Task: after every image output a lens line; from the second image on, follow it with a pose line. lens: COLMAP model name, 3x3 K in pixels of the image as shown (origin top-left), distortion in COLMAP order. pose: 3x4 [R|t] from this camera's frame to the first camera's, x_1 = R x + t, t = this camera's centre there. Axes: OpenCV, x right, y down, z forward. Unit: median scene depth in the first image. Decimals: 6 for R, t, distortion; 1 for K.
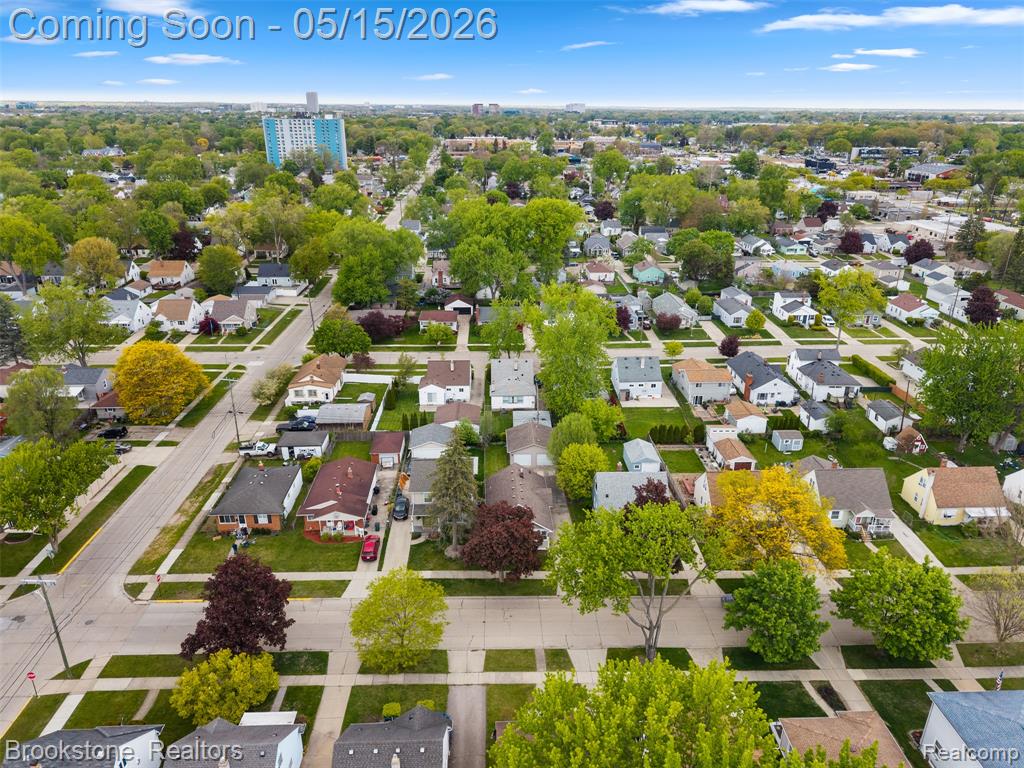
lens RADIAL K [[689.5, 0, 512.0], [0, 689.5, 384.0], [0, 0, 1]] dist [0.031393, -0.028914]
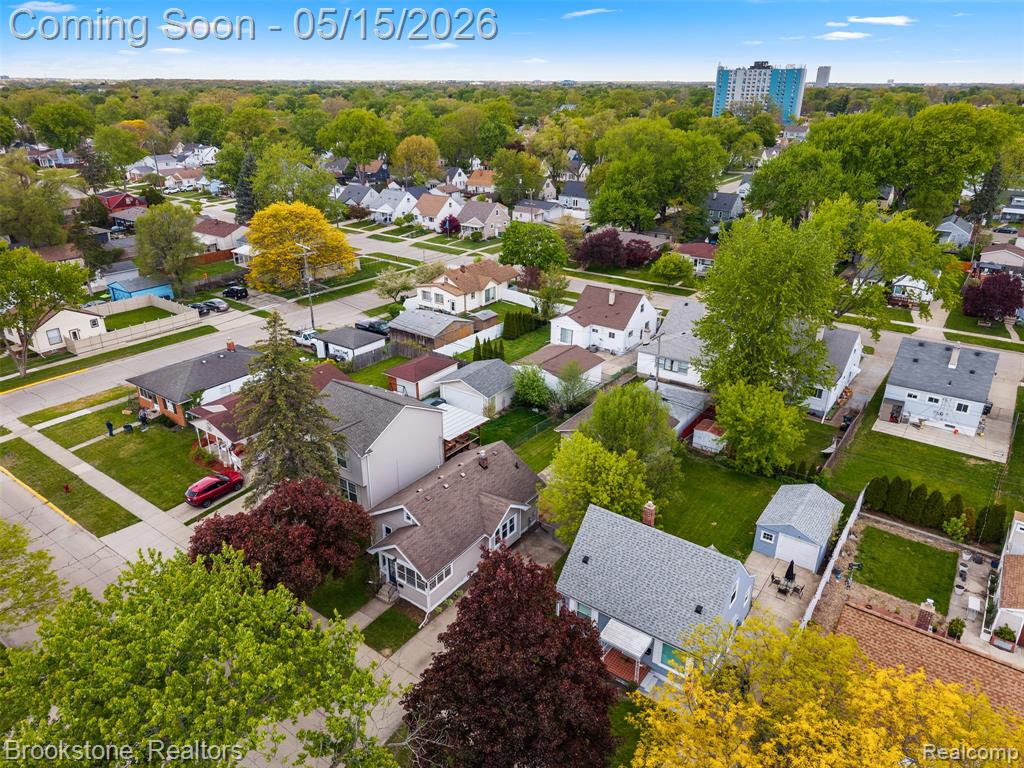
lens RADIAL K [[689.5, 0, 512.0], [0, 689.5, 384.0], [0, 0, 1]] dist [0.031393, -0.028914]
pose [[0.785893, 0.244002, -0.568186, 0.233800], [-0.231312, 0.968149, 0.095821, 0.013111], [0.573469, 0.056123, 0.817303, 0.419608]]
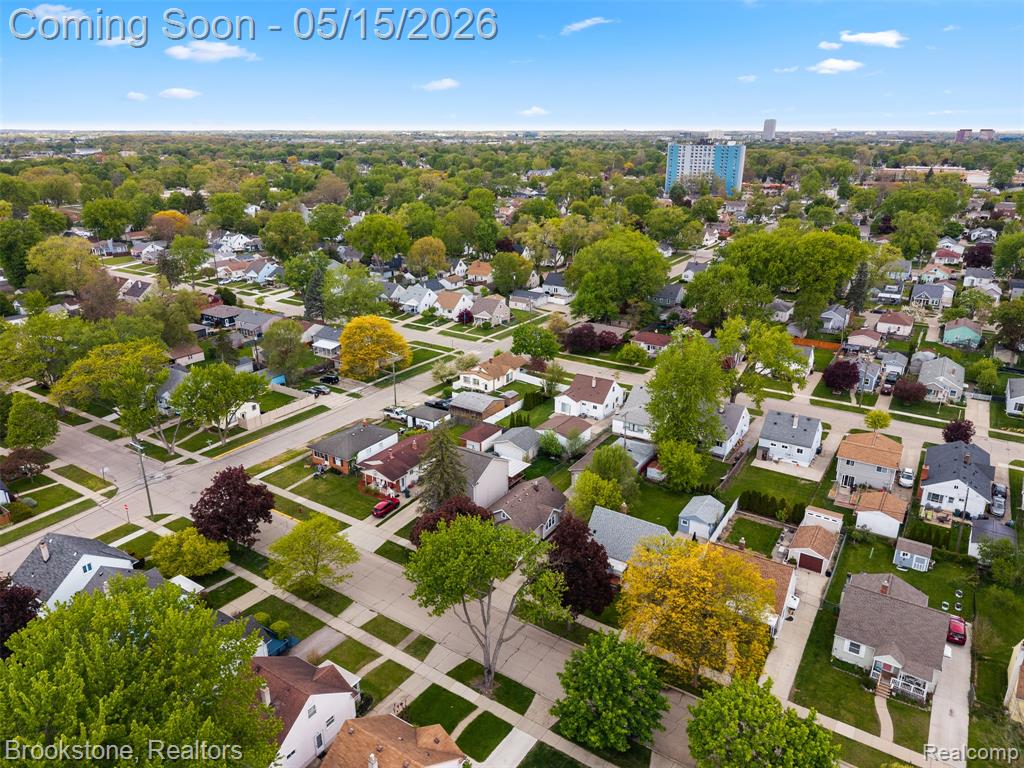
lens RADIAL K [[685.5, 0, 512.0], [0, 685.5, 384.0], [0, 0, 1]] dist [0.088450, -0.113143]
pose [[0.817035, 0.192964, -0.543340, 0.369644], [-0.211953, 0.976873, 0.028211, -0.027526], [0.536218, 0.092113, 0.839038, 0.085352]]
